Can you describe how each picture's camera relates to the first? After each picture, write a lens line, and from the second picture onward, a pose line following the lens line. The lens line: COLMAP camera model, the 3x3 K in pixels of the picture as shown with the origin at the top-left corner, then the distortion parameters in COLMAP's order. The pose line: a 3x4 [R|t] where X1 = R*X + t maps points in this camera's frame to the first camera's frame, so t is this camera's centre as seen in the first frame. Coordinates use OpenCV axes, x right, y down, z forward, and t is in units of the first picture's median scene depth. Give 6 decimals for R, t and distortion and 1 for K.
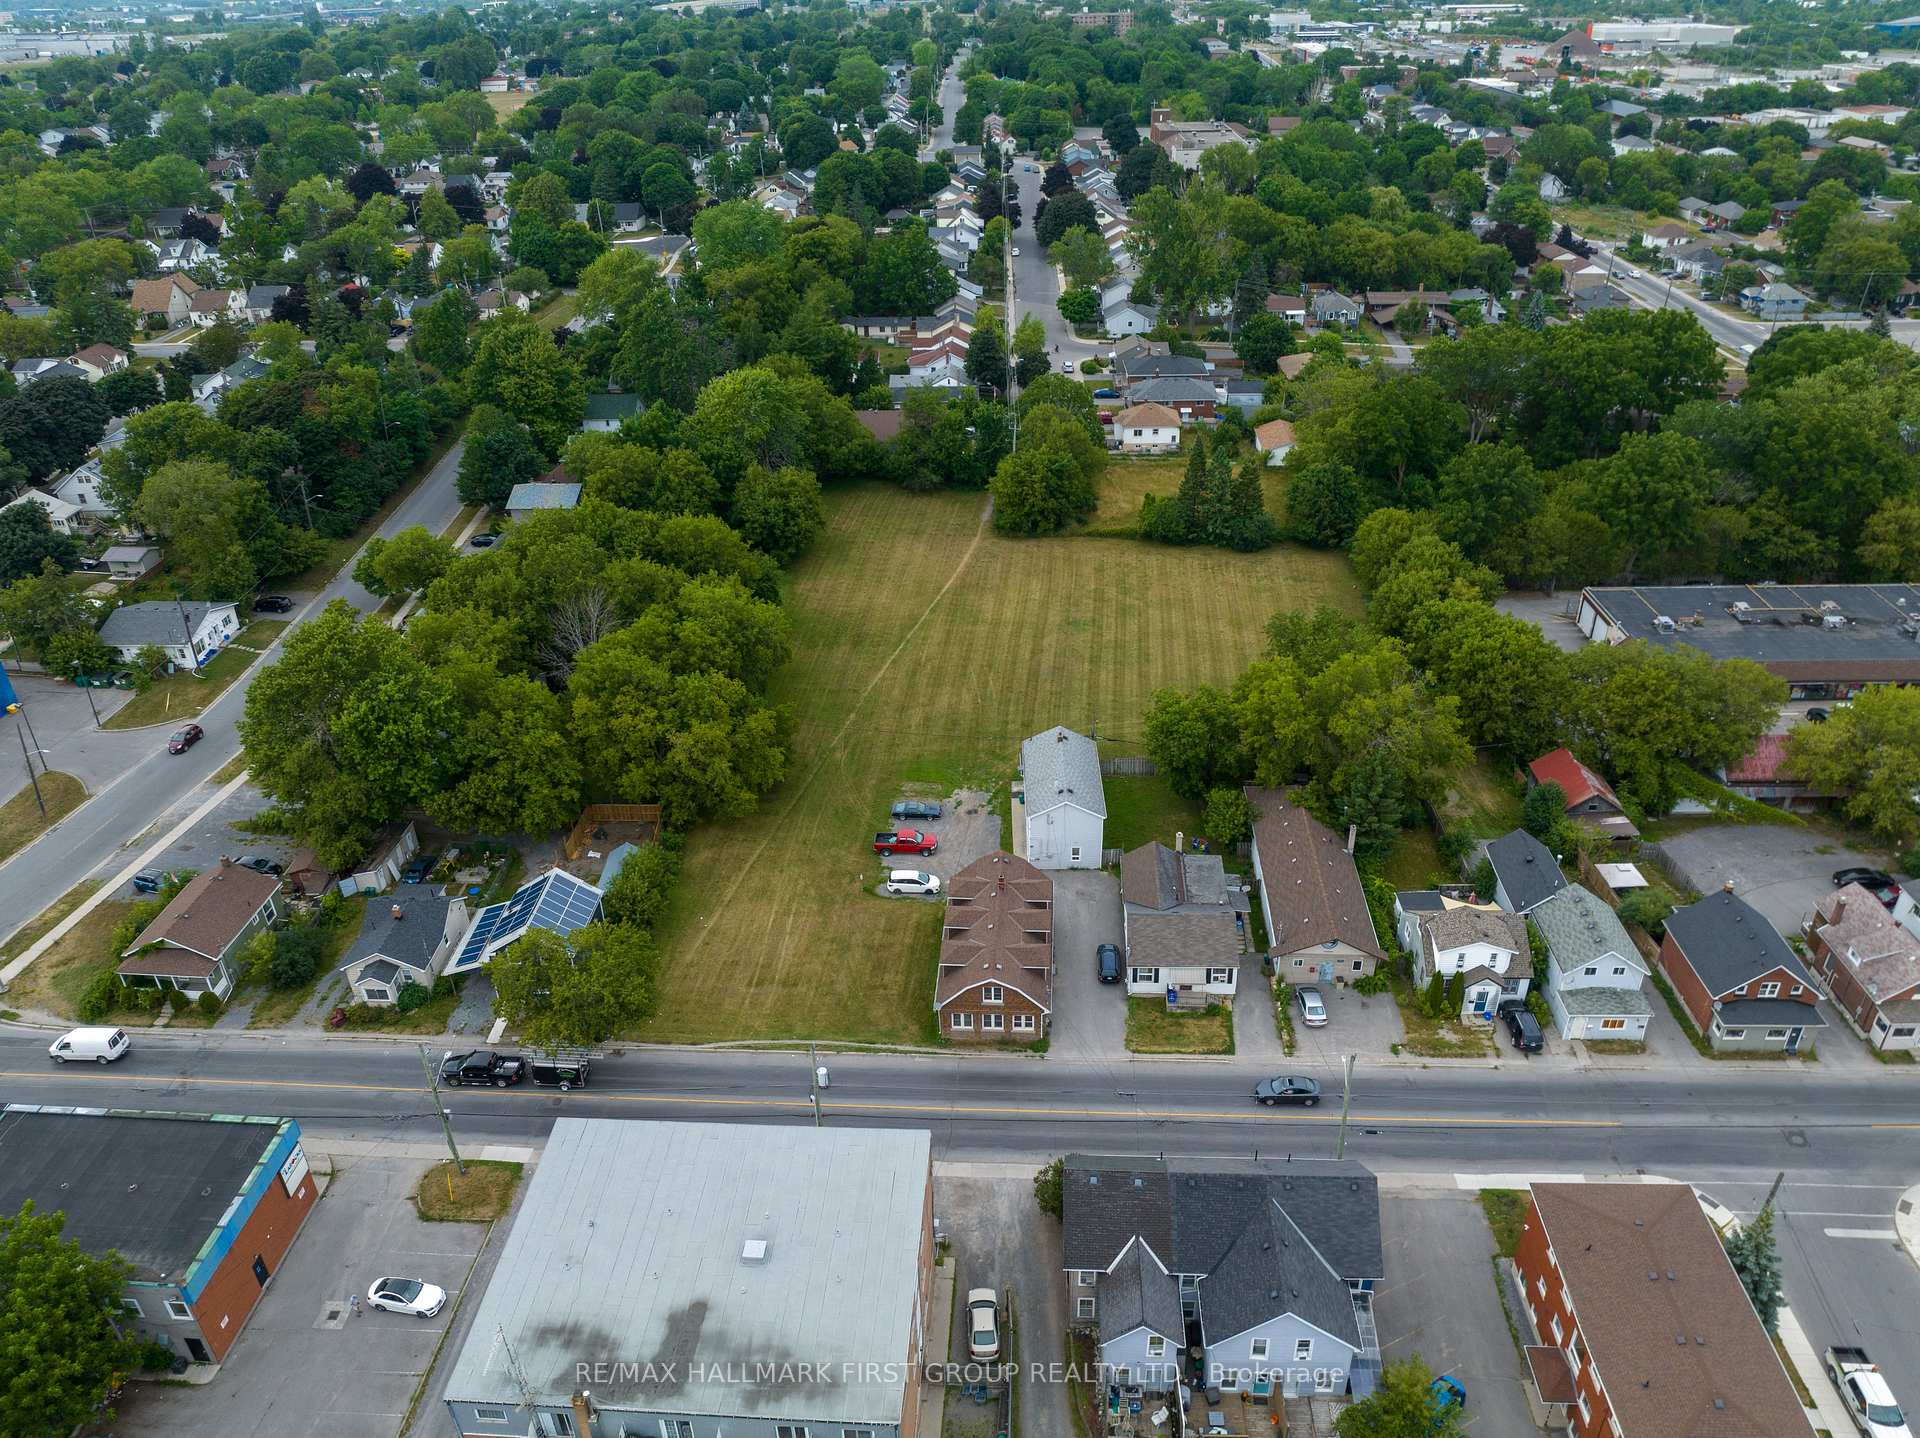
lens RADIAL K [[1345.2, 0, 958.3], [0, 1345.2, 731.0], [0, 0, 1]] dist [-0.040621, 0.004204]
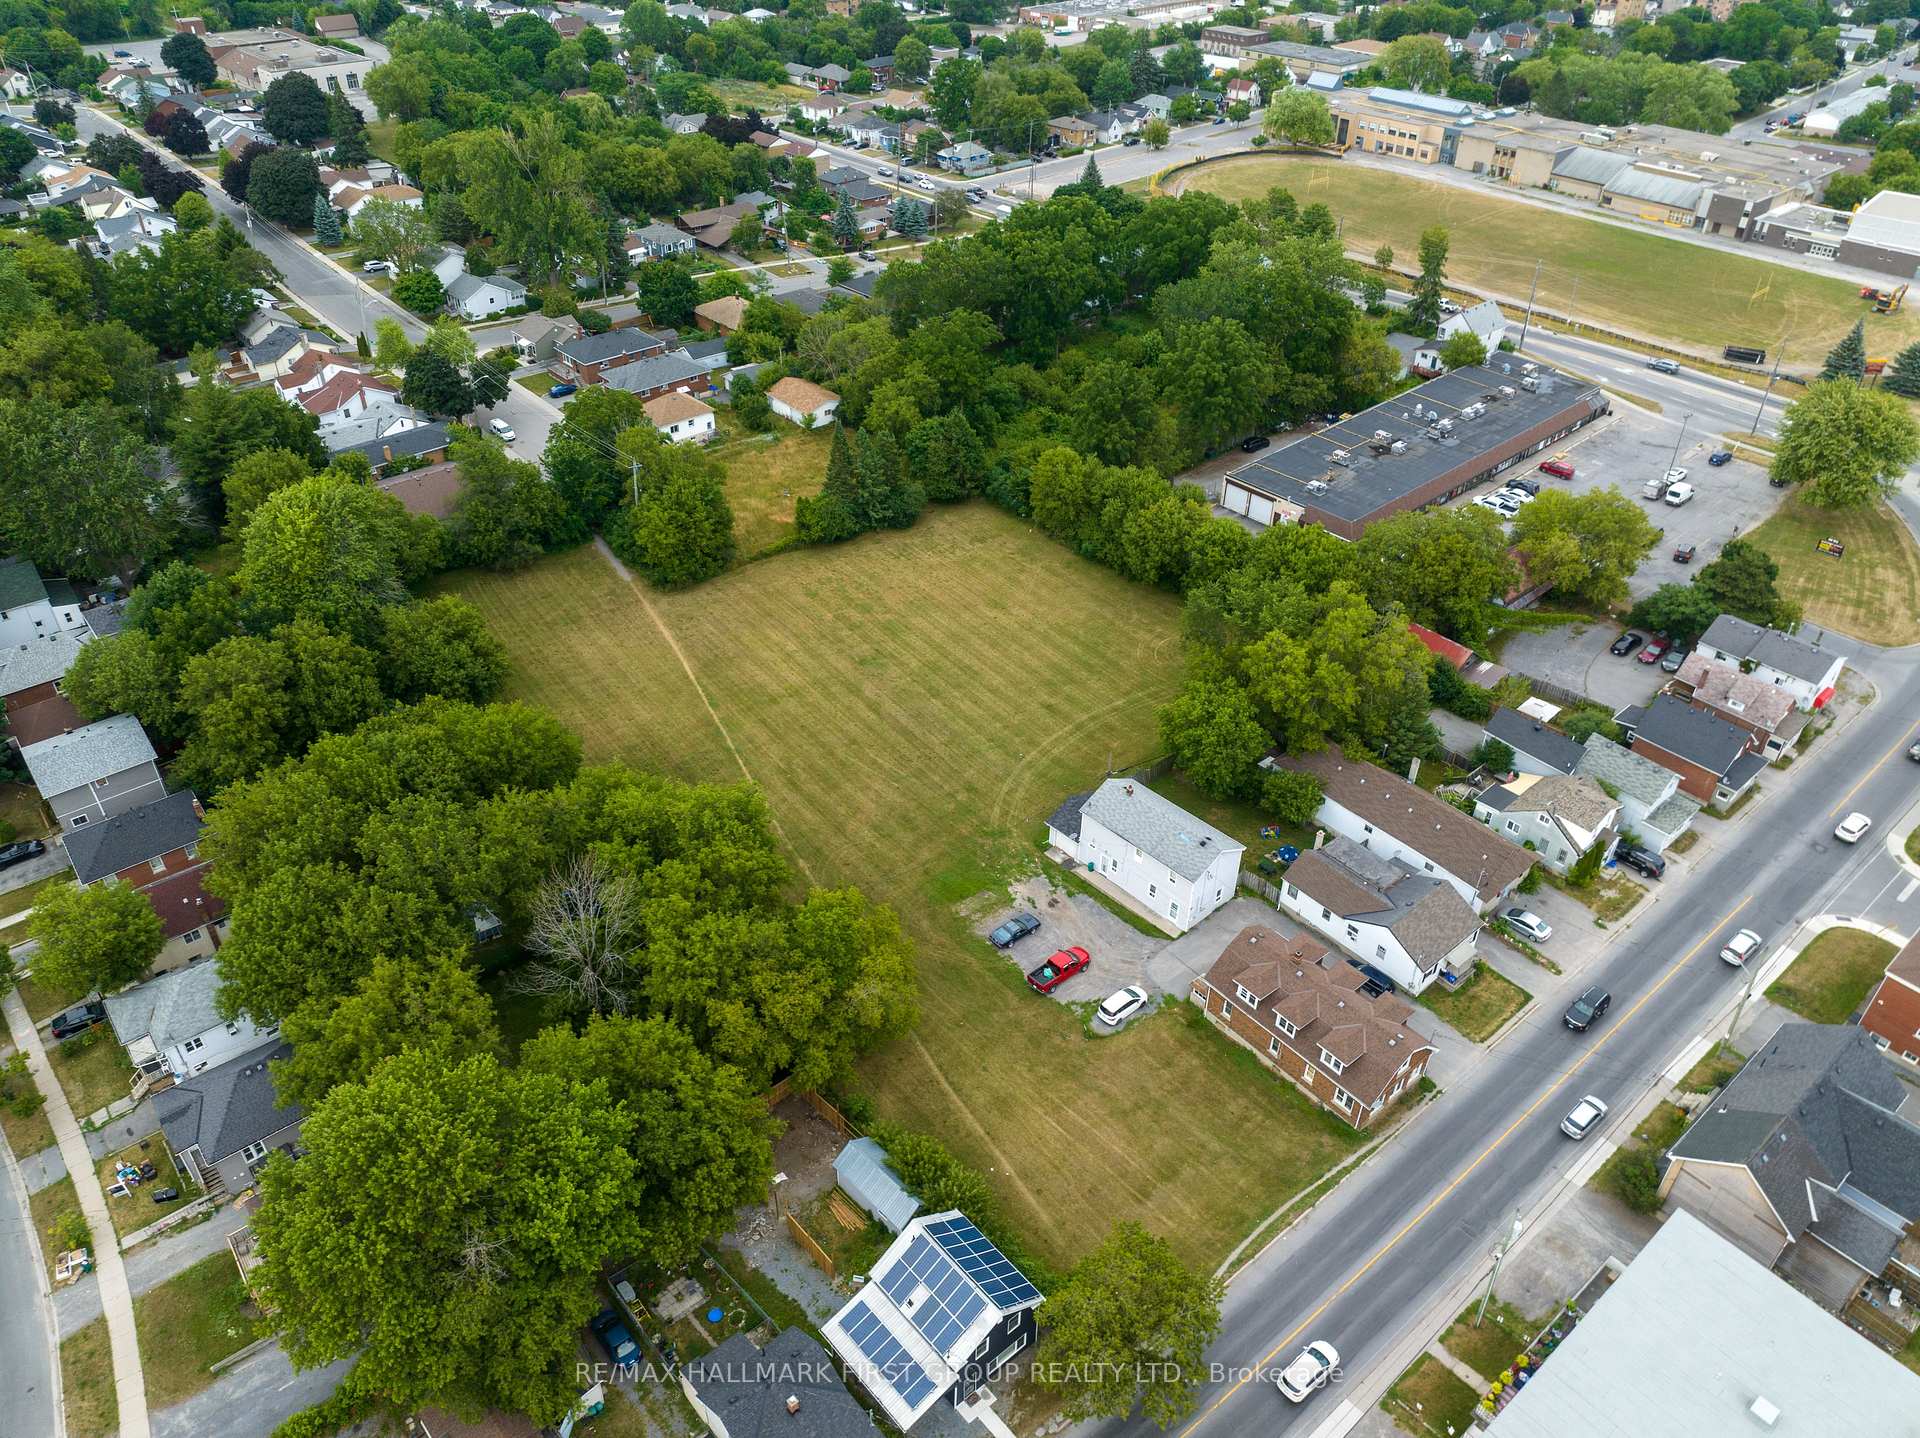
lens RADIAL K [[1353.3, 0, 958.4], [0, 1353.3, 719.2], [0, 0, 1]] dist [-0.047170, 0.011851]
pose [[0.724919, -0.372530, 0.579408, -0.453333], [0.323591, 0.926723, 0.190980, -0.218793], [-0.608097, 0.049046, 0.792346, 0.267511]]
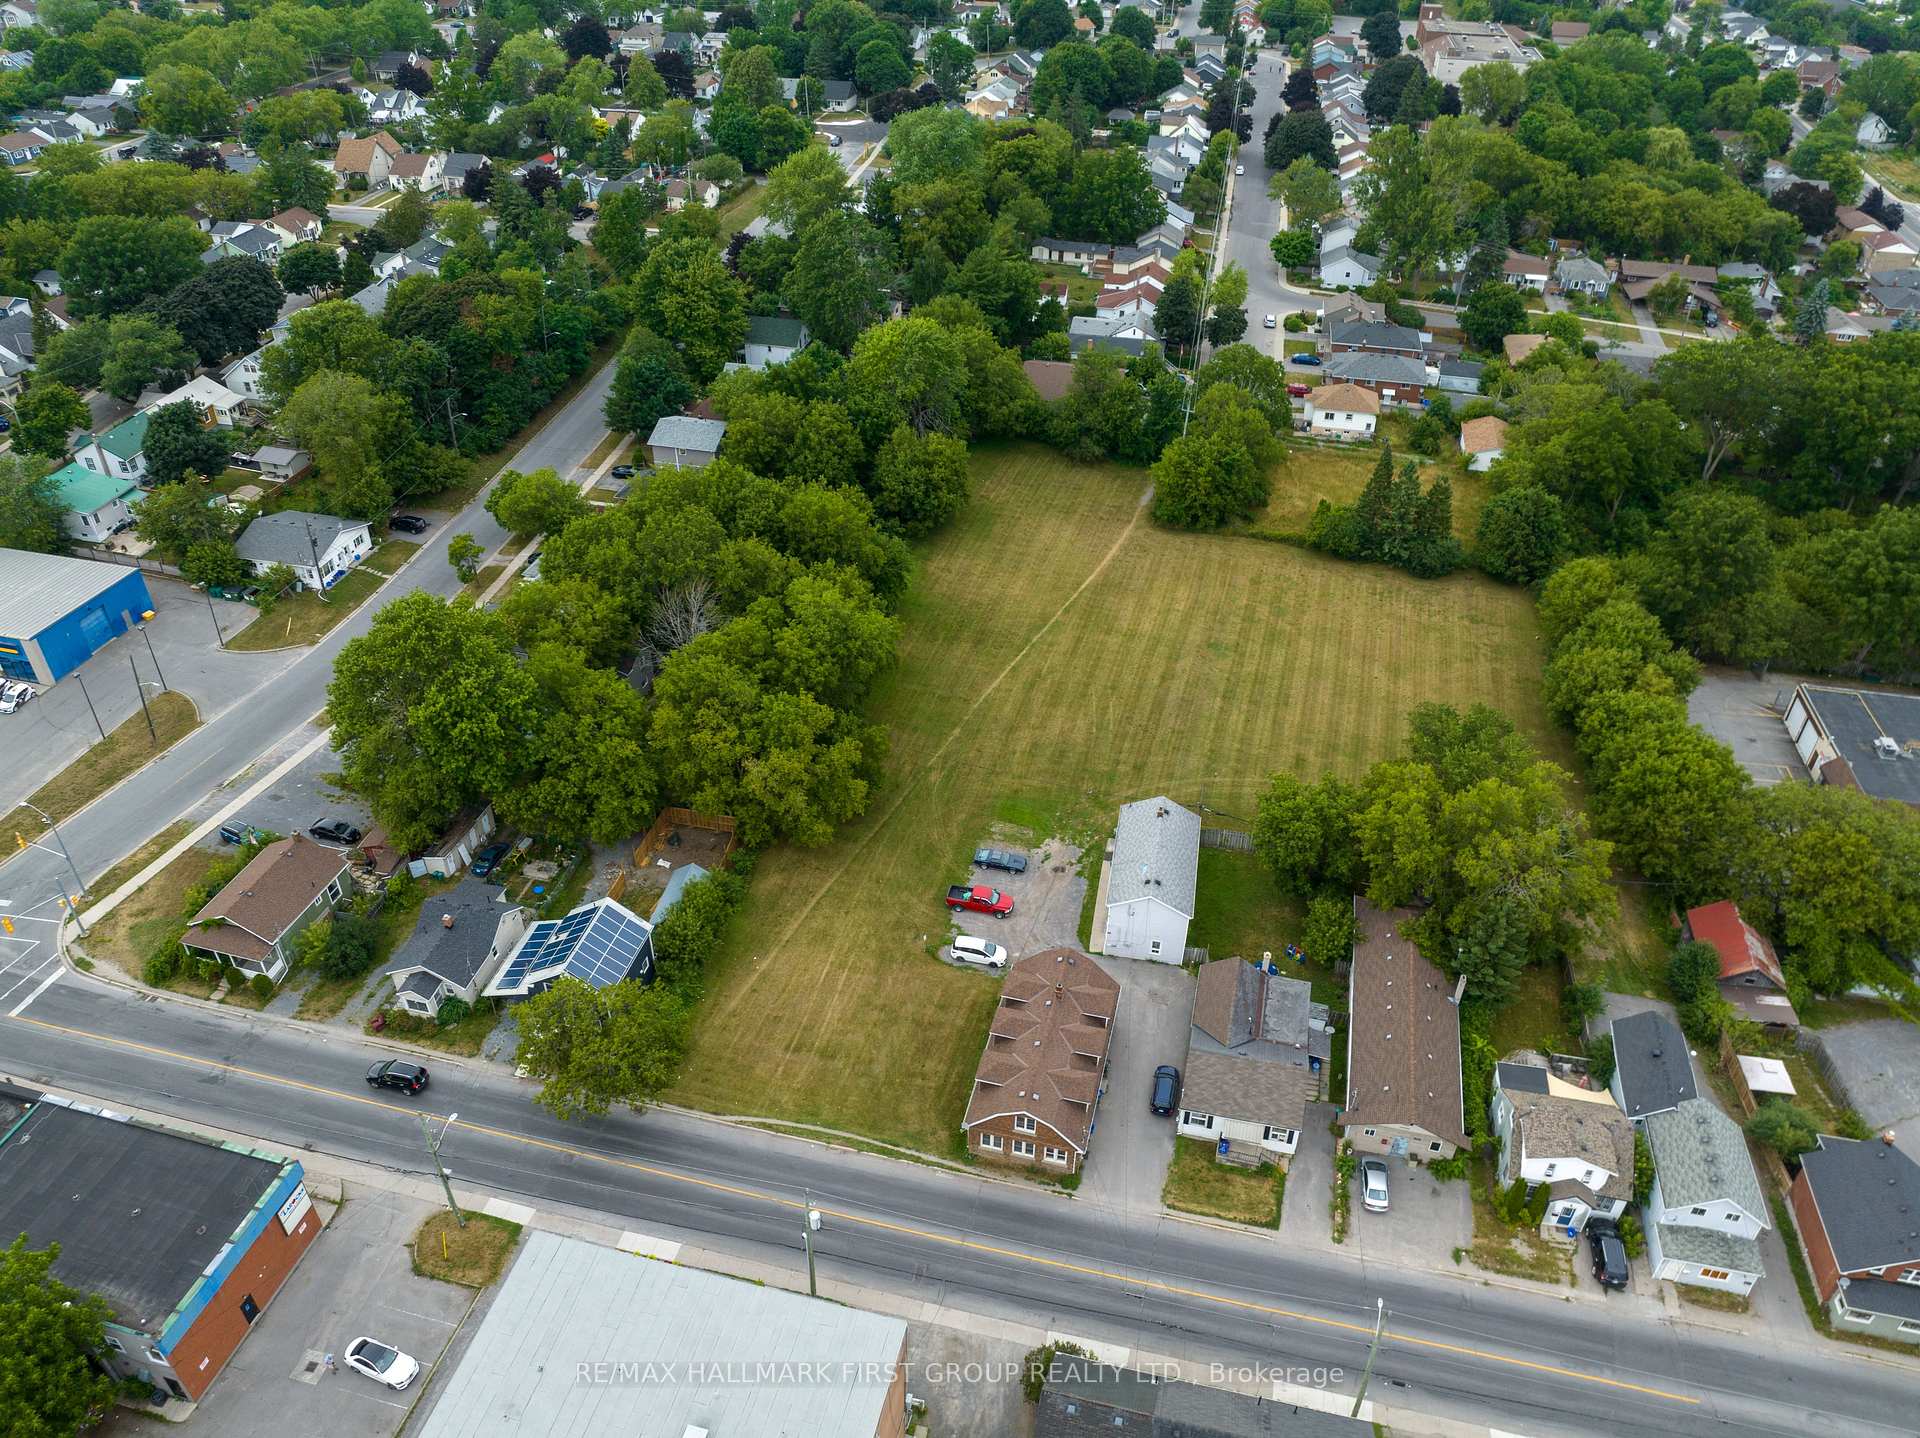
lens RADIAL K [[1353.3, 0, 958.4], [0, 1353.3, 719.2], [0, 0, 1]] dist [-0.047170, 0.011851]
pose [[0.983221, 0.131470, -0.126461, 0.040500], [-0.119530, 0.988002, 0.097802, -0.110523], [0.137802, -0.081045, 0.987138, 0.060607]]
